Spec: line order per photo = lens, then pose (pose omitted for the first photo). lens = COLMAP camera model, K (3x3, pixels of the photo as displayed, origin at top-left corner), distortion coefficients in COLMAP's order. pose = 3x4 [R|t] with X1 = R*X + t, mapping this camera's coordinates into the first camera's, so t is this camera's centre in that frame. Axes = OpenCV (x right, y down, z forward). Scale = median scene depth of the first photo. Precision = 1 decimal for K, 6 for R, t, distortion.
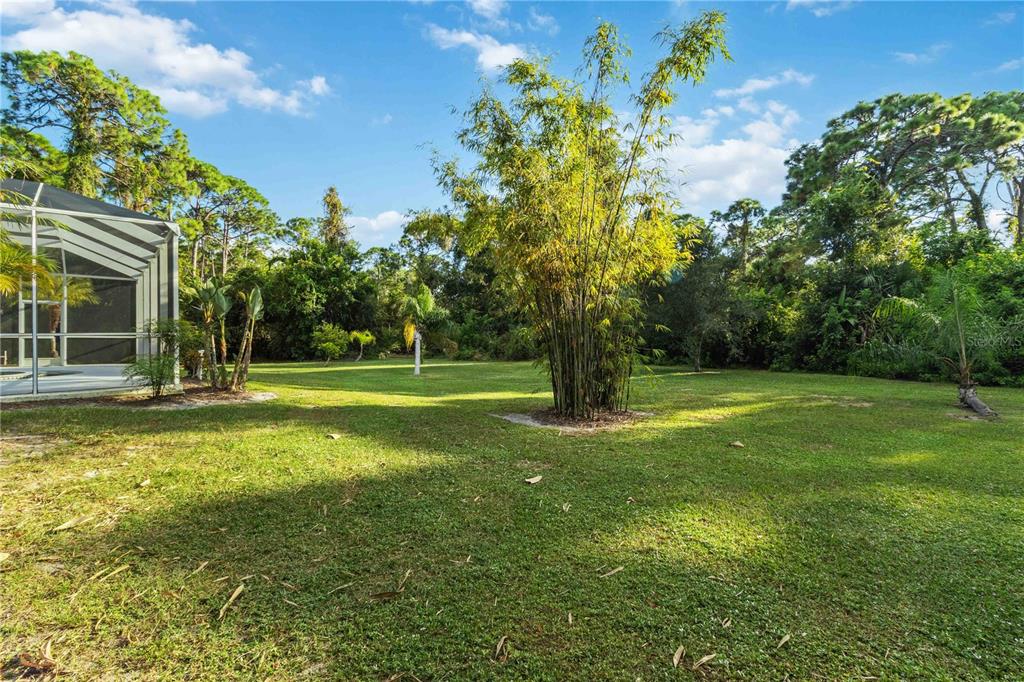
lens RADIAL K [[474.5, 0, 525.3], [0, 474.5, 337.8], [0, 0, 1]] dist [-0.000711, 0.000053]
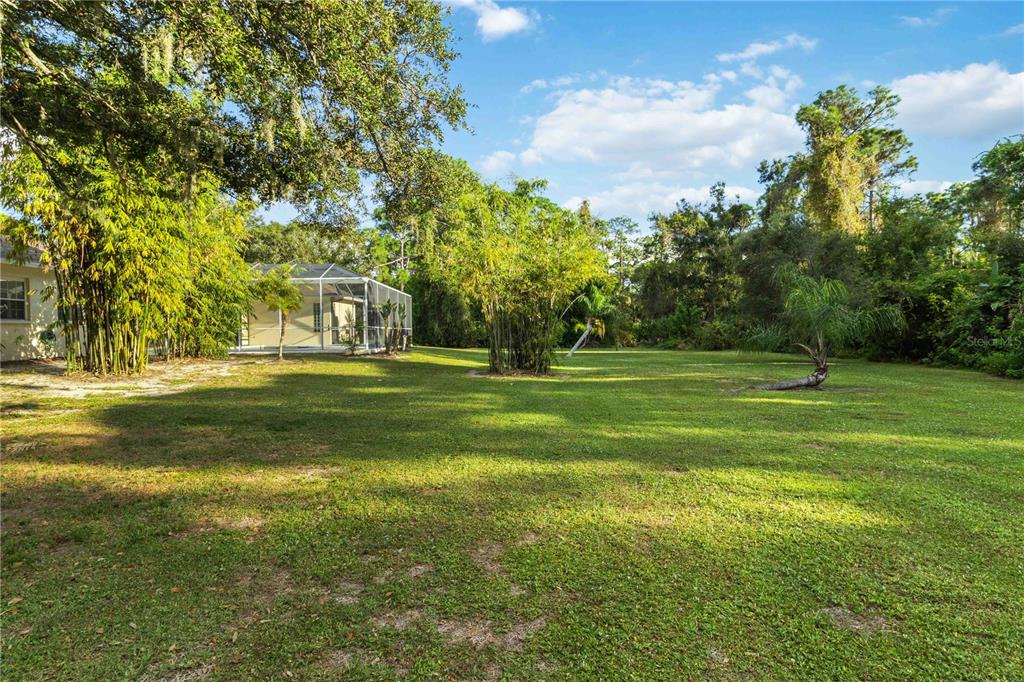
lens RADIAL K [[498.7, 0, 526.4], [0, 498.7, 336.4], [0, 0, 1]] dist [-0.001100, -0.000653]
pose [[0.815038, -0.001108, -0.579407, 0.520071], [0.010171, 0.999871, 0.012396, 0.001059], [0.579318, -0.015997, 0.814944, -0.221970]]
